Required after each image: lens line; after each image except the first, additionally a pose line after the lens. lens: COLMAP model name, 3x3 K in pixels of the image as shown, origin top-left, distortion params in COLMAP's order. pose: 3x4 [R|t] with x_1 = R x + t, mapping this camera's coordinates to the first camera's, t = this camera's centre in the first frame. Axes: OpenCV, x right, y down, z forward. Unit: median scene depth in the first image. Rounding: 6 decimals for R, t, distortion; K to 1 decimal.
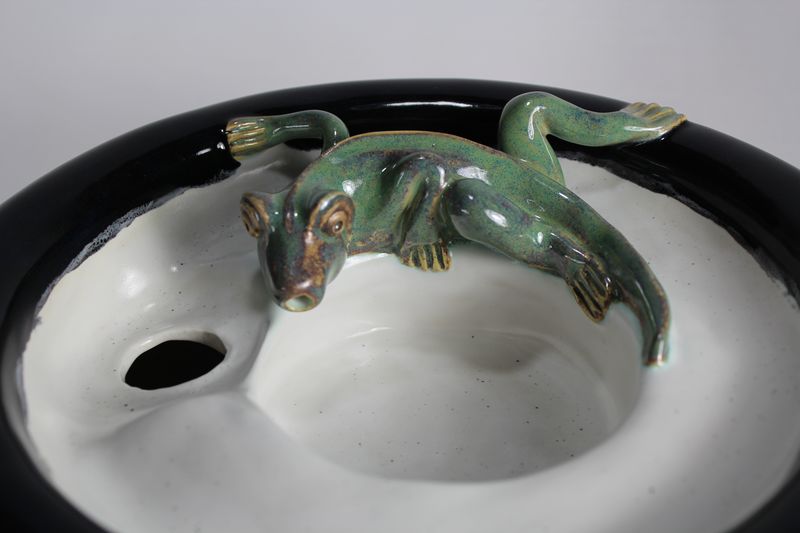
lens RADIAL K [[1169.5, 0, 400.0], [0, 1169.5, 266.5], [0, 0, 1]] dist [-0.014662, 0.016536]
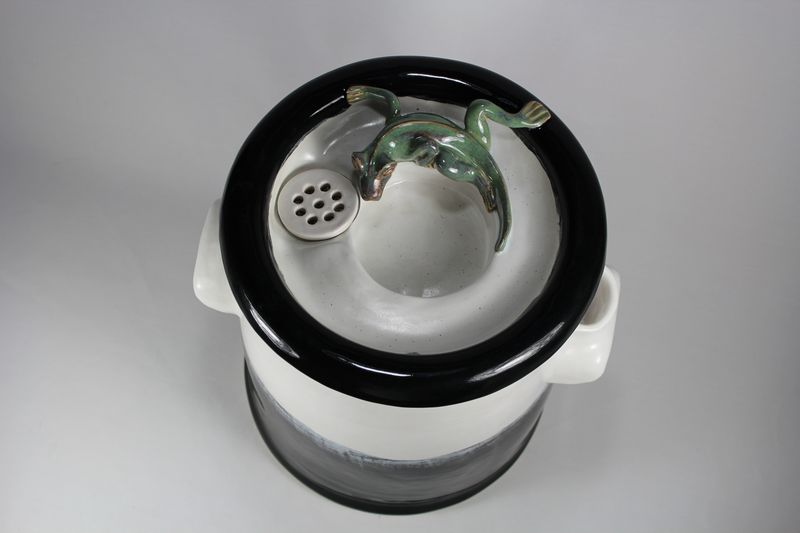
lens RADIAL K [[1167.1, 0, 400.0], [0, 1167.1, 266.5], [0, 0, 1]] dist [-0.008078, -0.001109]
pose [[0.991655, 0.128822, -0.004922, 0.007658], [-0.106792, 0.842259, 0.528389, -1.118690], [0.072213, -0.523454, 0.848988, -1.158225]]
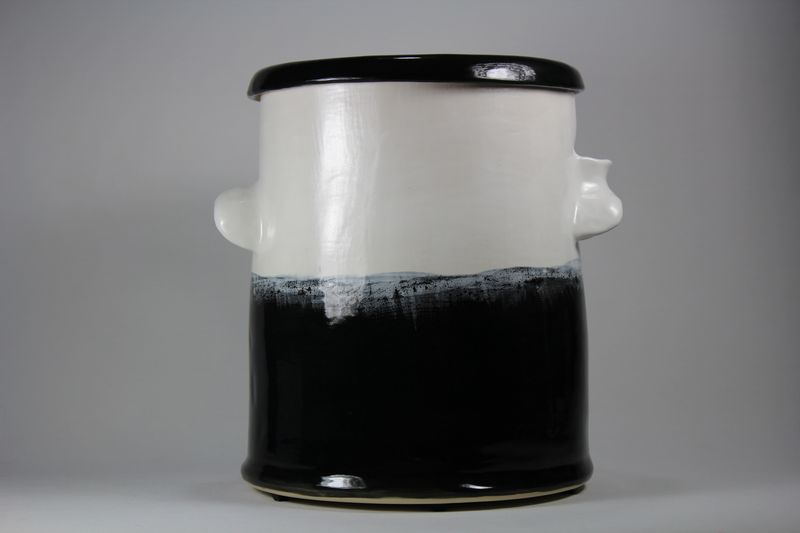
lens RADIAL K [[1891.2, 0, 400.0], [0, 1891.2, 266.5], [0, 0, 1]] dist [-0.018220, -0.115997]
pose [[0.994651, -0.000196, 0.103292, -0.482165], [0.055588, 0.843861, -0.533675, 2.748385], [-0.087060, 0.536562, 0.839358, -2.587363]]
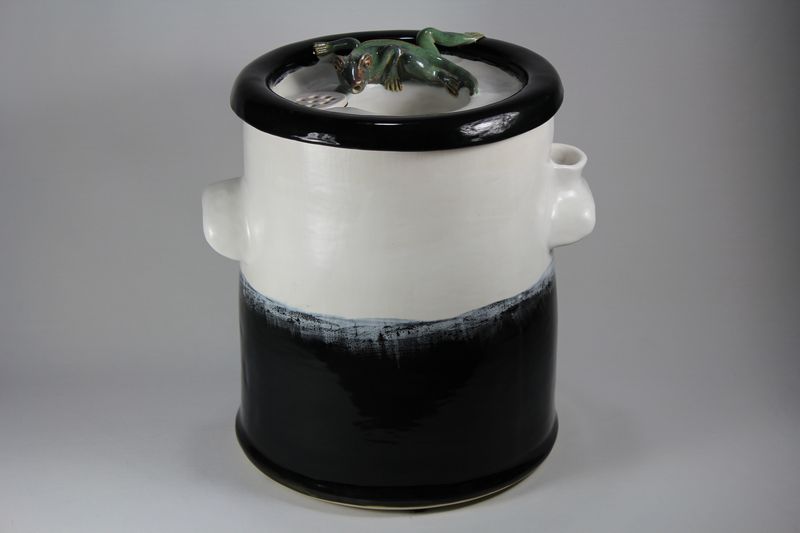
lens RADIAL K [[1891.2, 0, 400.0], [0, 1891.2, 266.5], [0, 0, 1]] dist [-0.018220, -0.115997]
pose [[0.991657, -0.047129, 0.119983, -0.537928], [0.067272, 0.983178, -0.169809, 1.213844], [-0.109961, 0.176464, 0.978146, -3.408693]]
